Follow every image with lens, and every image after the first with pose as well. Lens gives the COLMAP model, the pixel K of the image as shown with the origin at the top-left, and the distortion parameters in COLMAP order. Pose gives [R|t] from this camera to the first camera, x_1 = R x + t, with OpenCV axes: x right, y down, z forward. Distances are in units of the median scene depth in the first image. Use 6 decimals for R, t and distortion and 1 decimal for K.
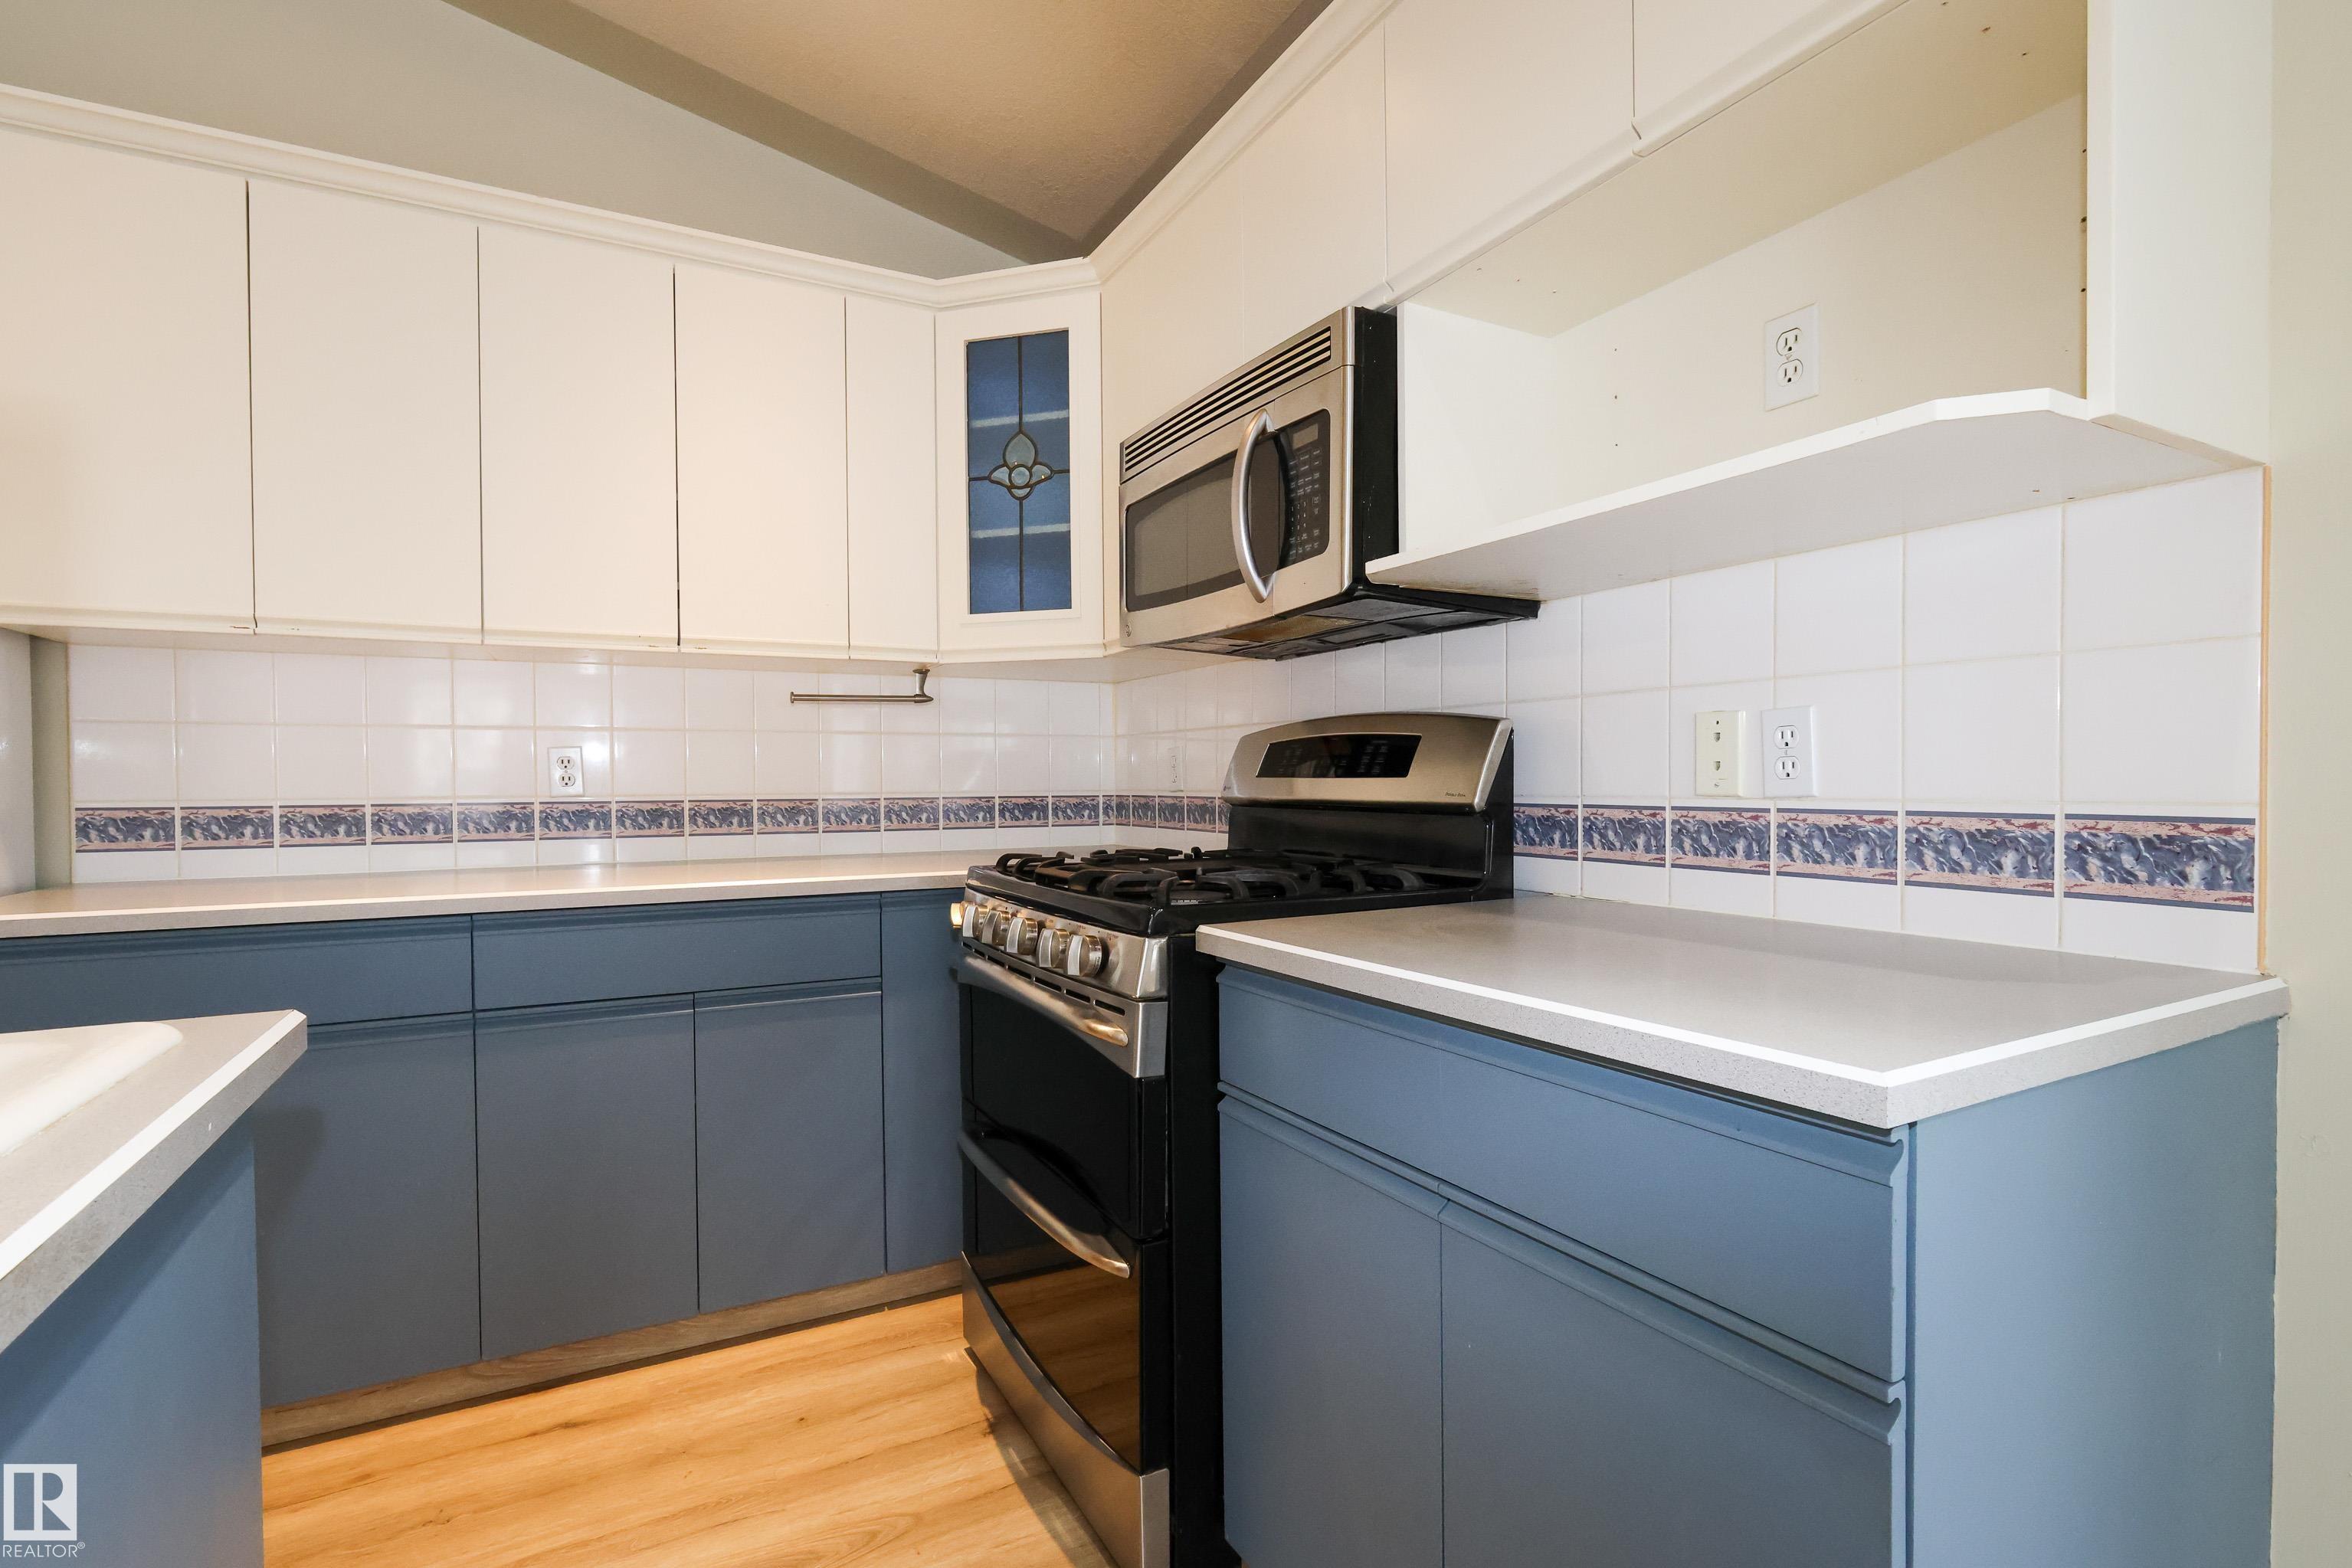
lens RADIAL K [[1084.5, 0, 1173.3], [0, 1084.5, 795.2], [0, 0, 1]] dist [-0.013547, 0.003466]
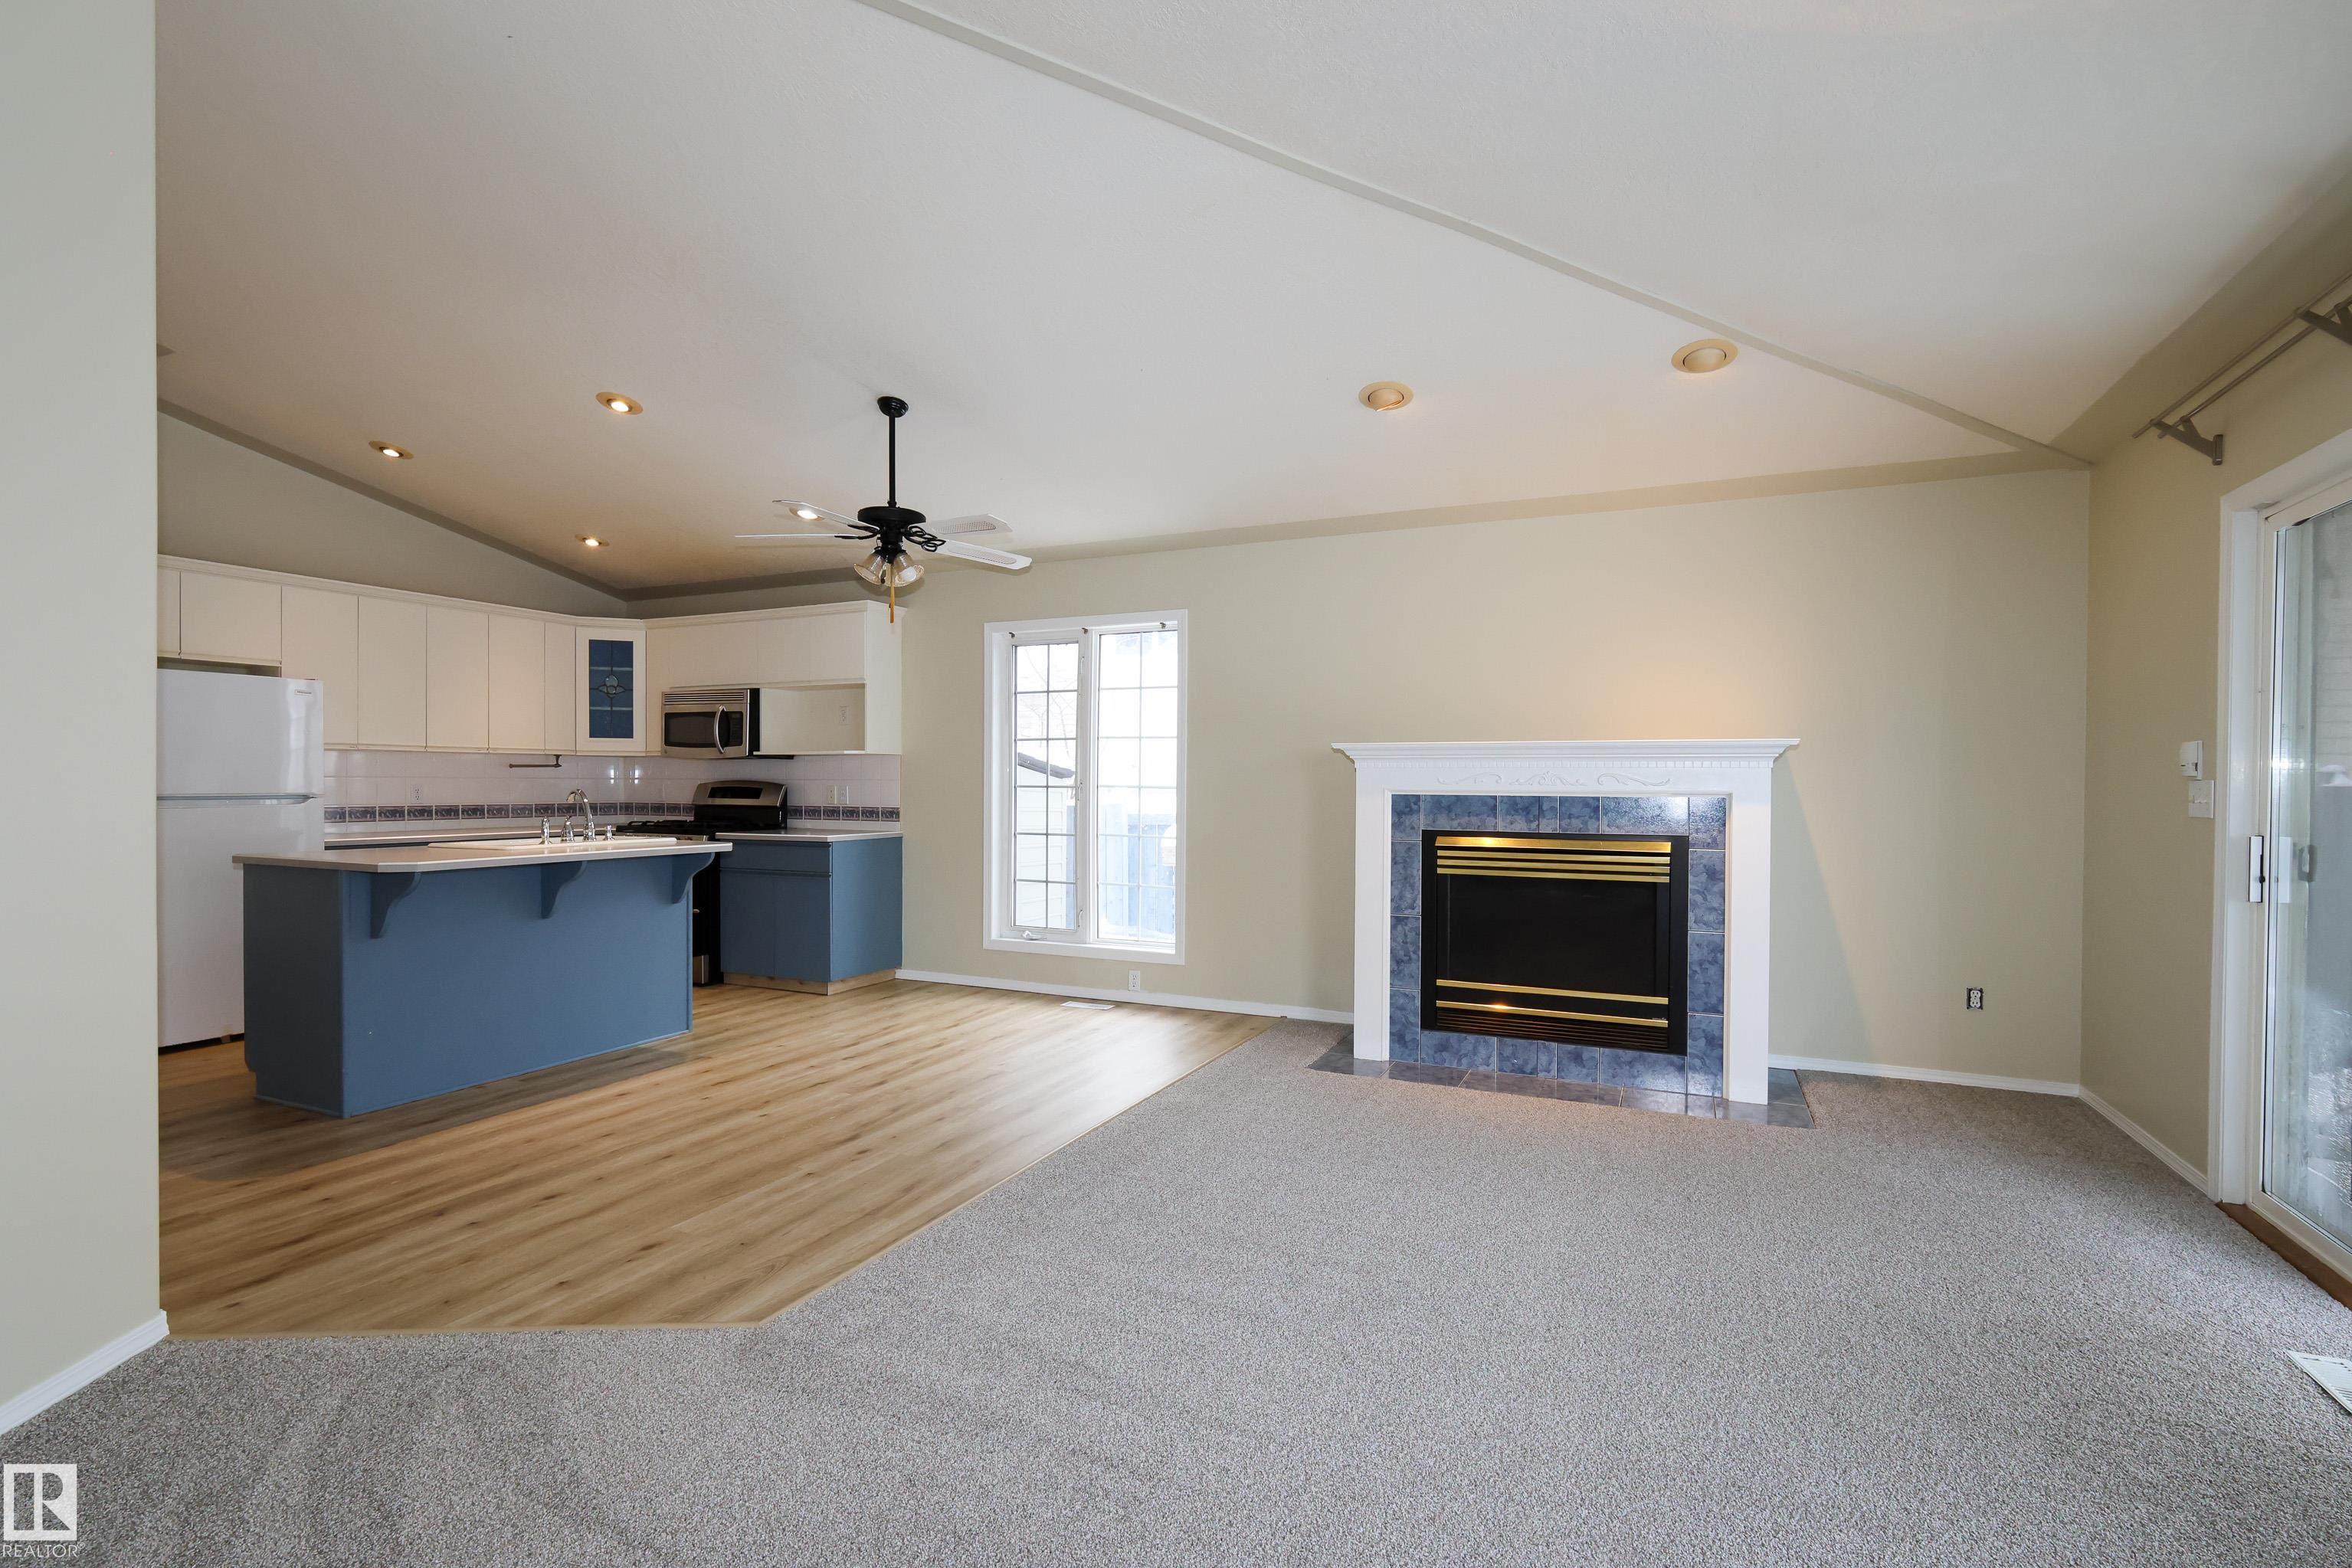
lens RADIAL K [[1084.5, 0, 1178.2], [0, 1084.5, 791.6], [0, 0, 1]] dist [-0.013547, 0.003466]
pose [[0.800874, 0.005301, 0.598809, -0.824118], [-0.001432, 0.999975, -0.006937, -0.016191], [-0.598831, 0.004698, 0.800862, -2.737212]]
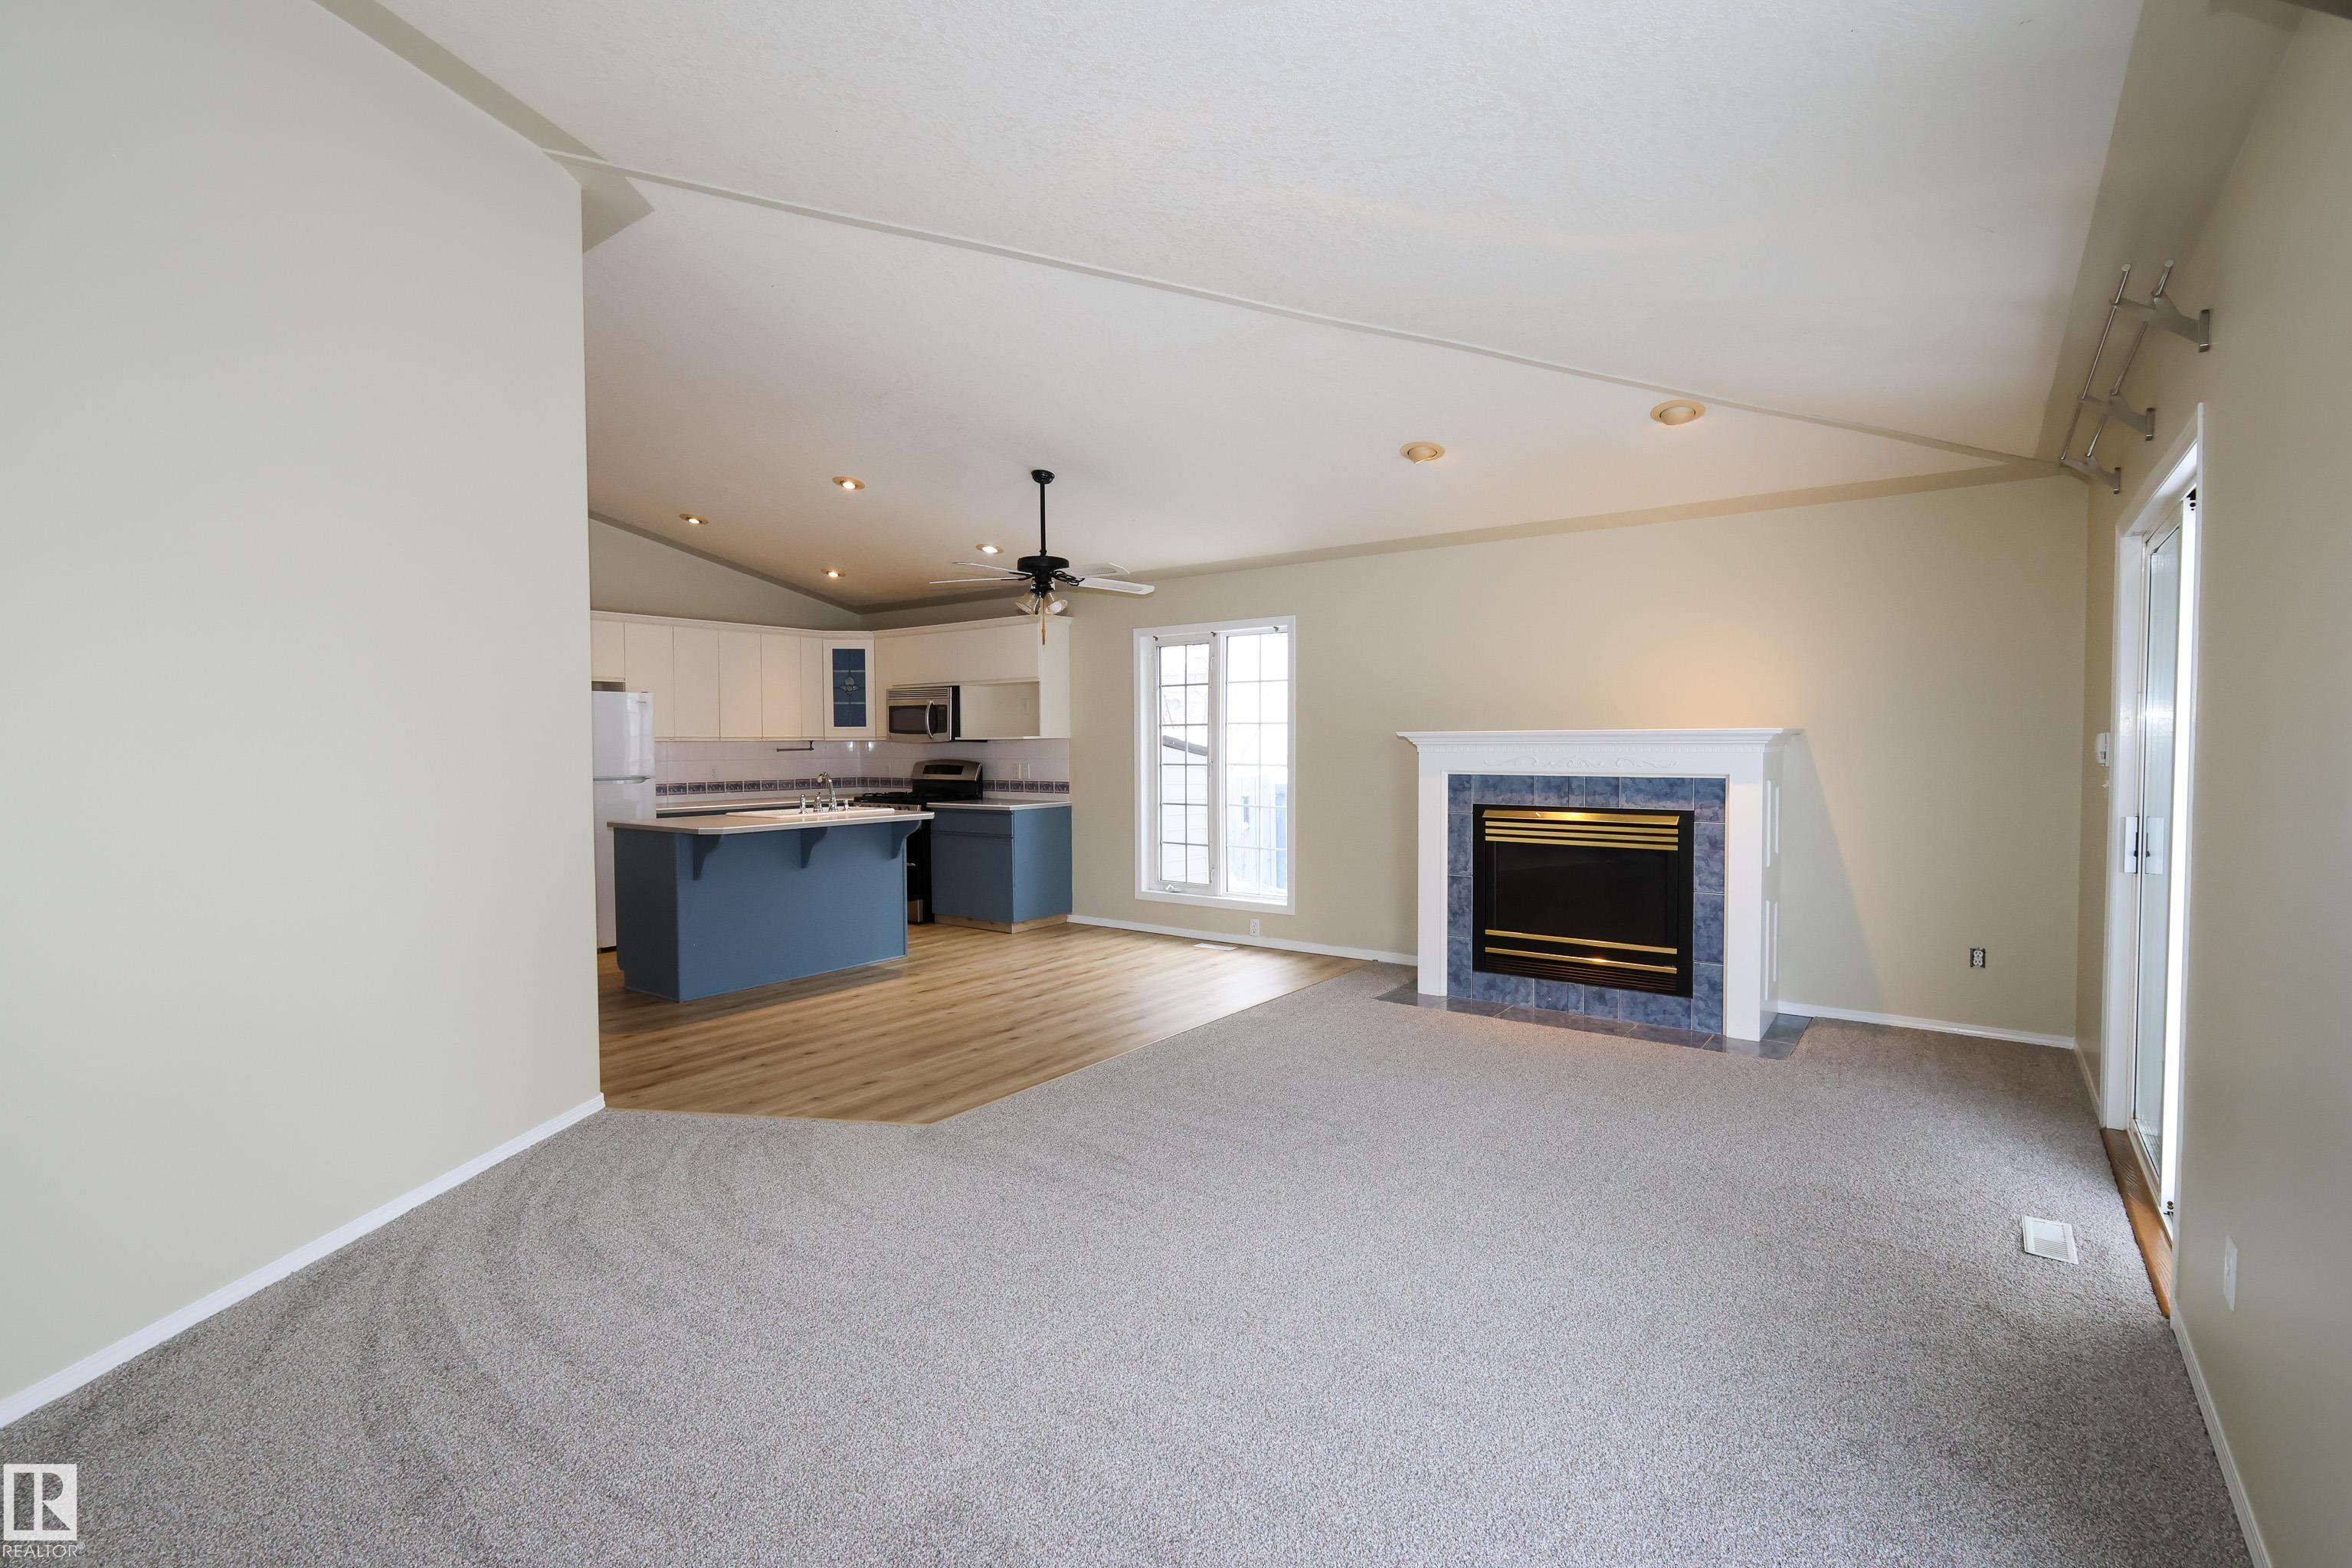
lens RADIAL K [[1084.5, 0, 1162.4], [0, 1084.5, 775.0], [0, 0, 1]] dist [-0.013547, 0.003466]
pose [[0.908162, -0.011023, 0.418473, -0.894381], [0.005699, 0.999886, 0.013971, -0.070328], [-0.418580, -0.010303, 0.908122, -3.393990]]
